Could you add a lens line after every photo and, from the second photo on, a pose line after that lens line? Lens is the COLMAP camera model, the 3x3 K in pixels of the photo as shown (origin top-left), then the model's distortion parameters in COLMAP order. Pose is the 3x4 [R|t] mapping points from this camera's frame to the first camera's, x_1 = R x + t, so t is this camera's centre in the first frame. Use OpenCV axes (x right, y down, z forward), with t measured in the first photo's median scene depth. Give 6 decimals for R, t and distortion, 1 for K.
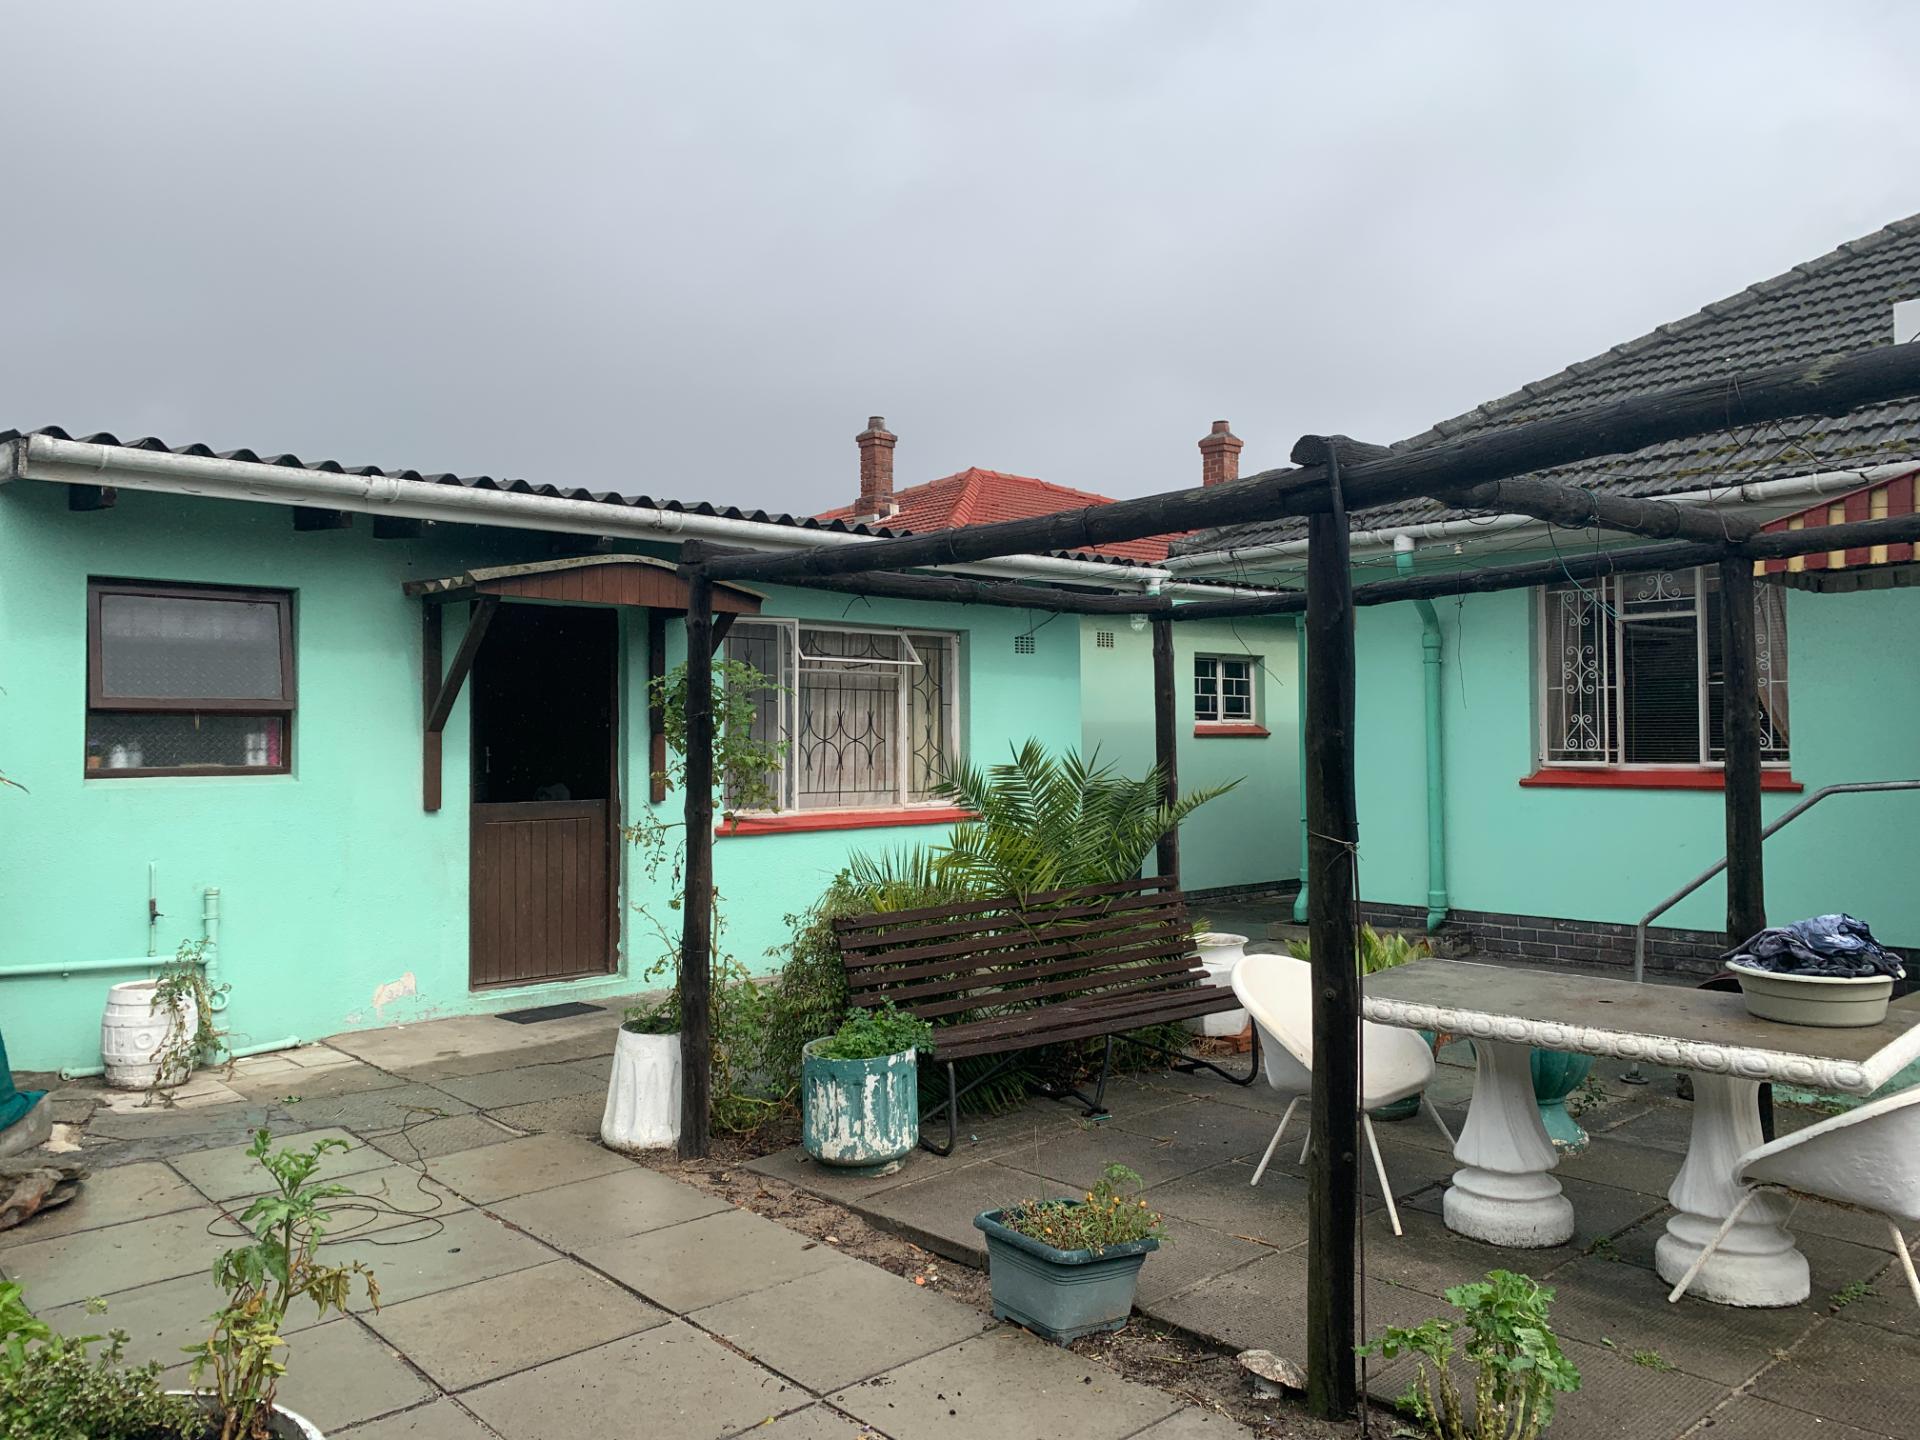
lens RADIAL K [[1468.0, 0, 959.5], [0, 1468.0, 714.3], [0, 0, 1]] dist [0.041447, -0.047126]
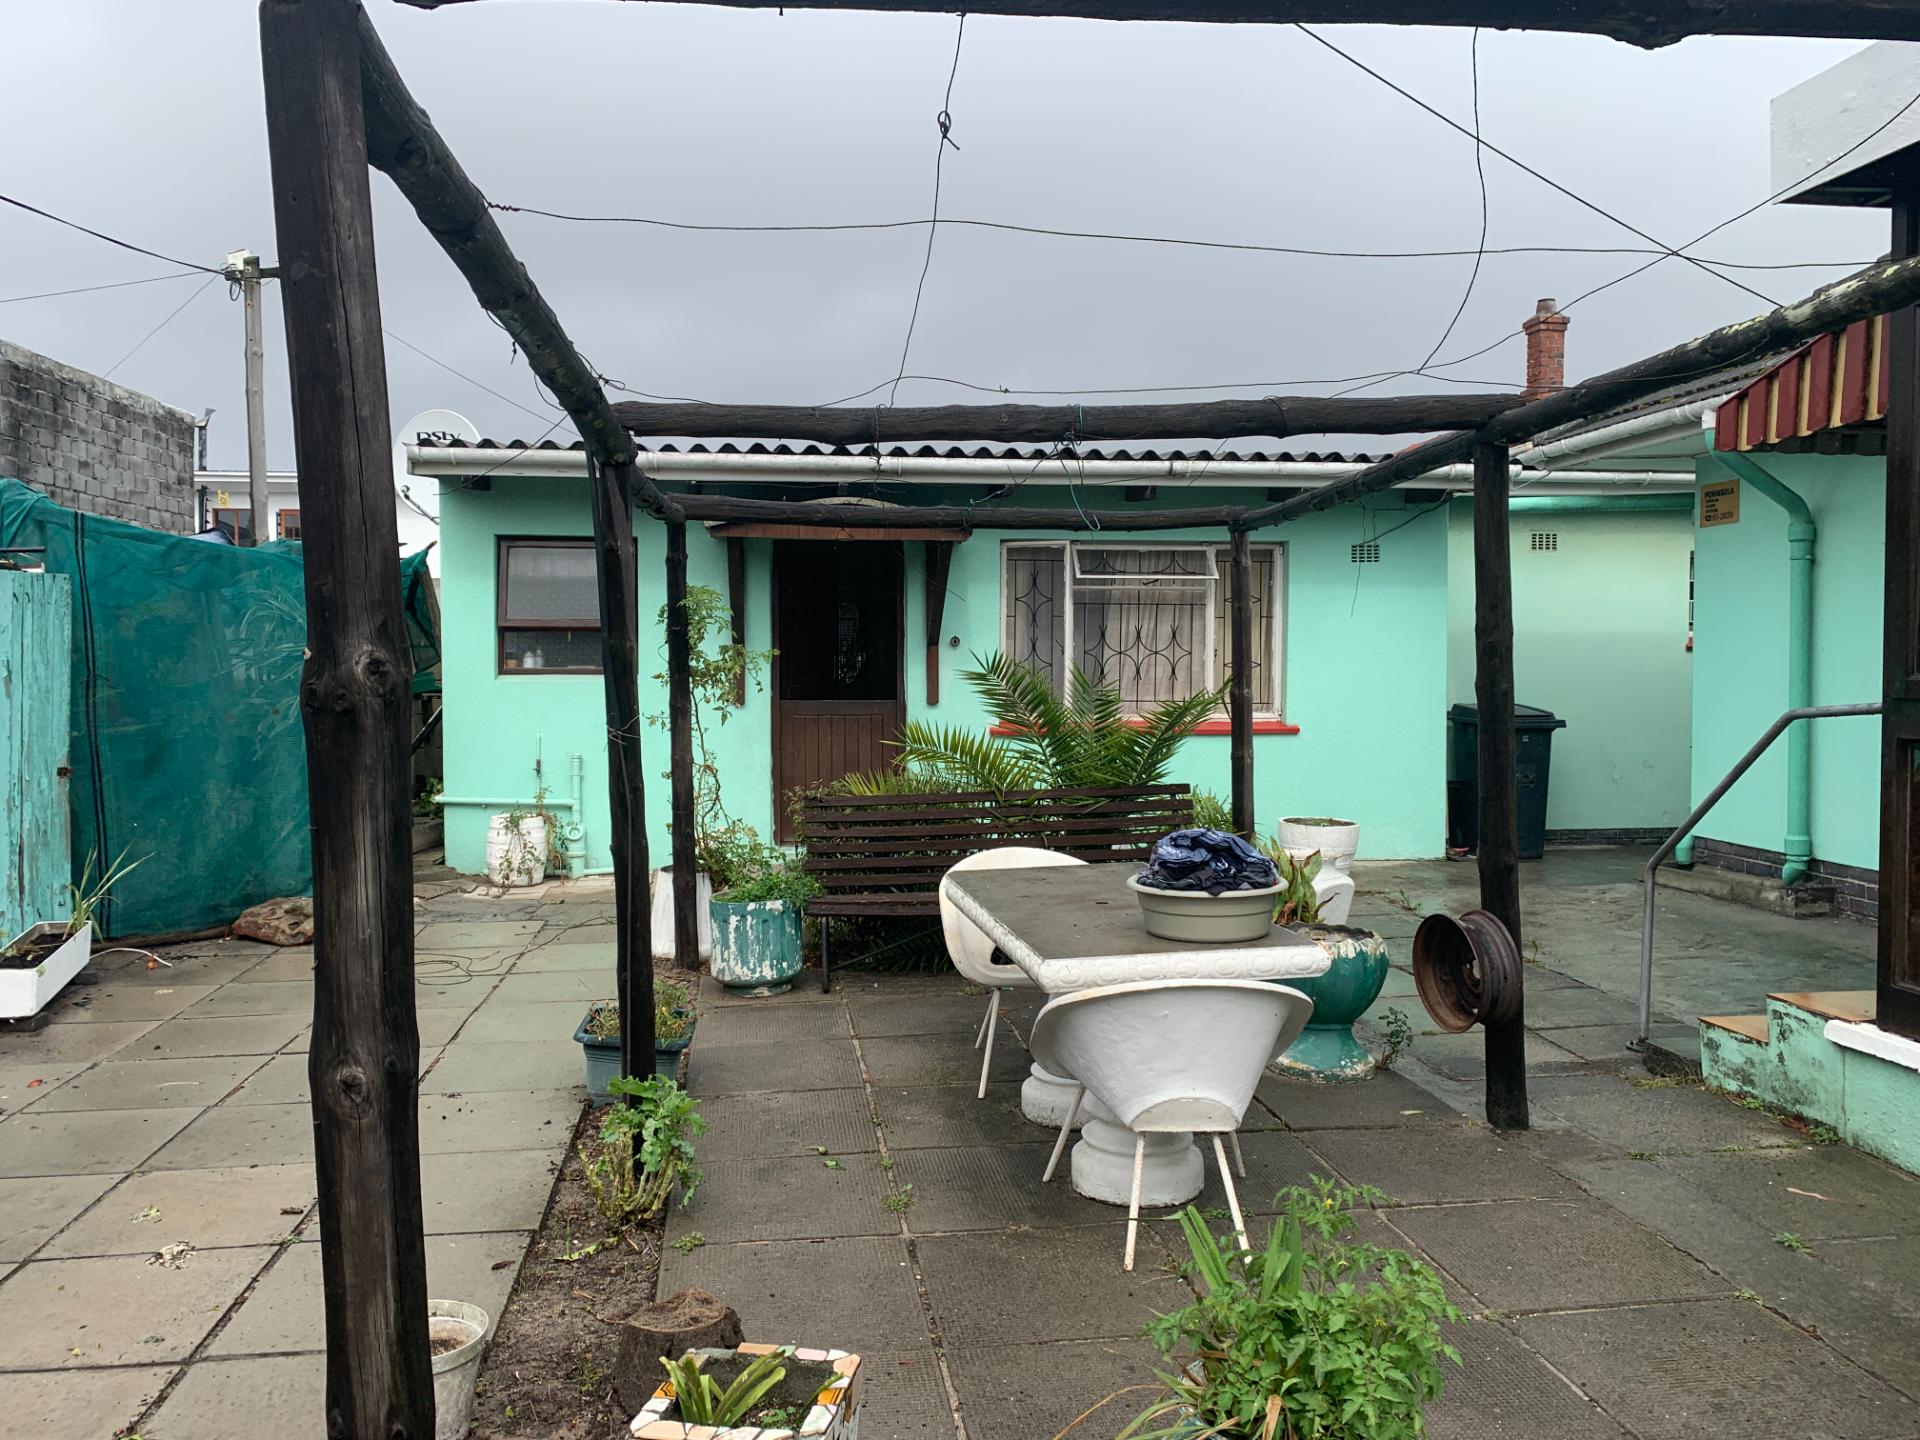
lens RADIAL K [[1468.0, 0, 926.6], [0, 1468.0, 684.8], [0, 0, 1]] dist [0.041447, -0.047126]
pose [[0.807970, 0.017525, -0.588963, 0.595454], [0.006751, 0.999217, 0.038995, -0.000942], [0.589185, -0.035483, 0.807219, 0.061493]]
